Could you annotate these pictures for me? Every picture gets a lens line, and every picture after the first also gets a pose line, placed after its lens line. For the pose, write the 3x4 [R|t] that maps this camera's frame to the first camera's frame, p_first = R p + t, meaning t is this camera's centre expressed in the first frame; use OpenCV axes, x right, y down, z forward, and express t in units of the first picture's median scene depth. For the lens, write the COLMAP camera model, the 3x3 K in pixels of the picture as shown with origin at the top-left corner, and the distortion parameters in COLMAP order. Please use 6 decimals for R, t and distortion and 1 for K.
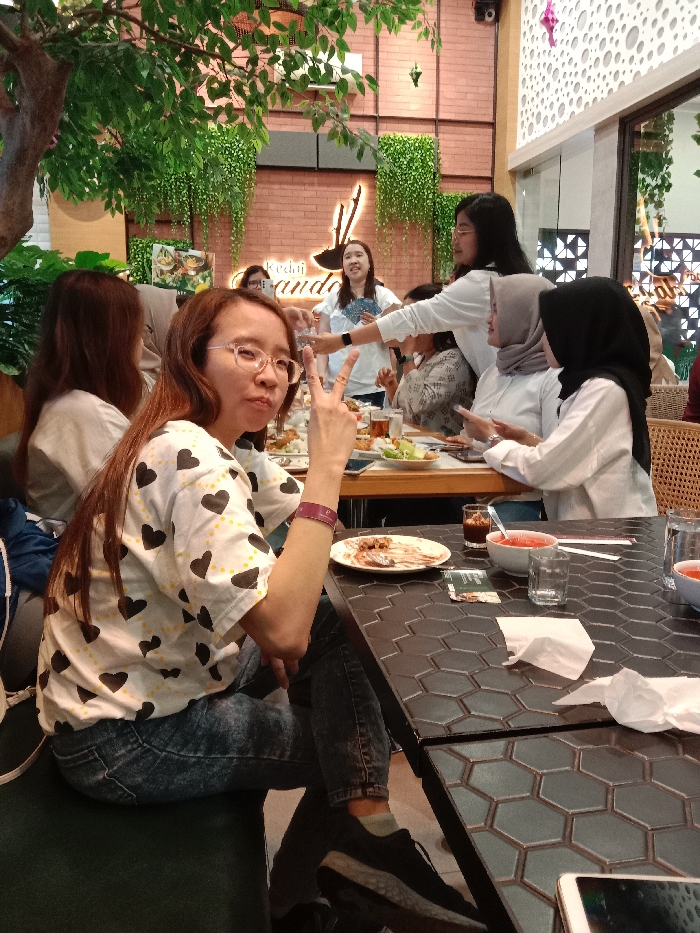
lens RADIAL K [[770.7, 0, 350.0], [0, 770.7, 466.5], [0, 0, 1]] dist [0.001117, 0.002608]
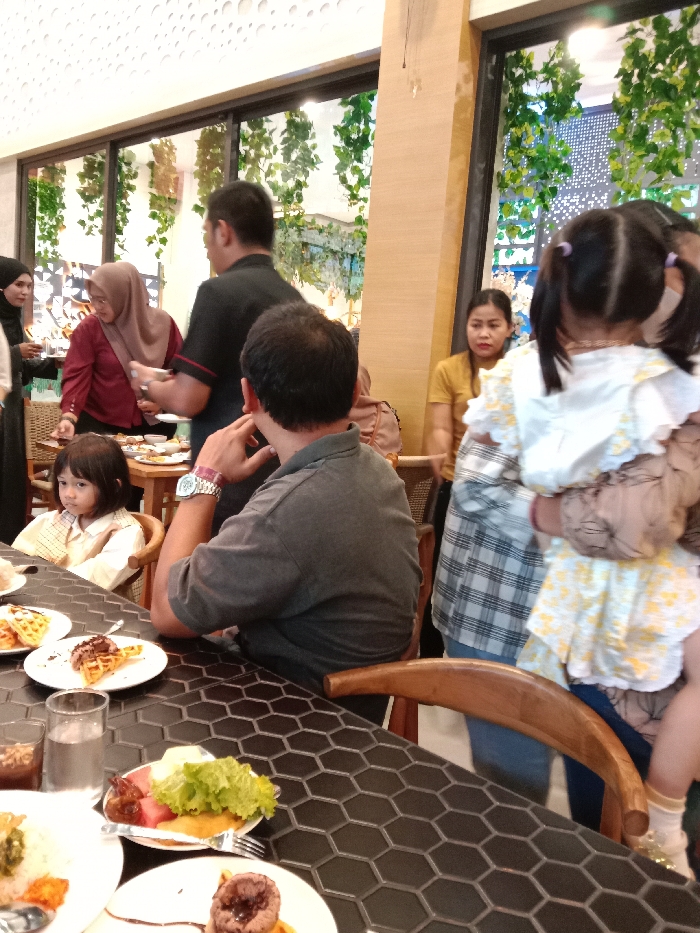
lens RADIAL K [[770.7, 0, 350.0], [0, 770.7, 466.5], [0, 0, 1]] dist [0.001117, 0.002608]
pose [[0.802092, -0.024674, 0.596690, 0.044935], [0.034186, 0.999405, -0.004626, 0.007847], [-0.596221, 0.024109, 0.802458, -0.117525]]
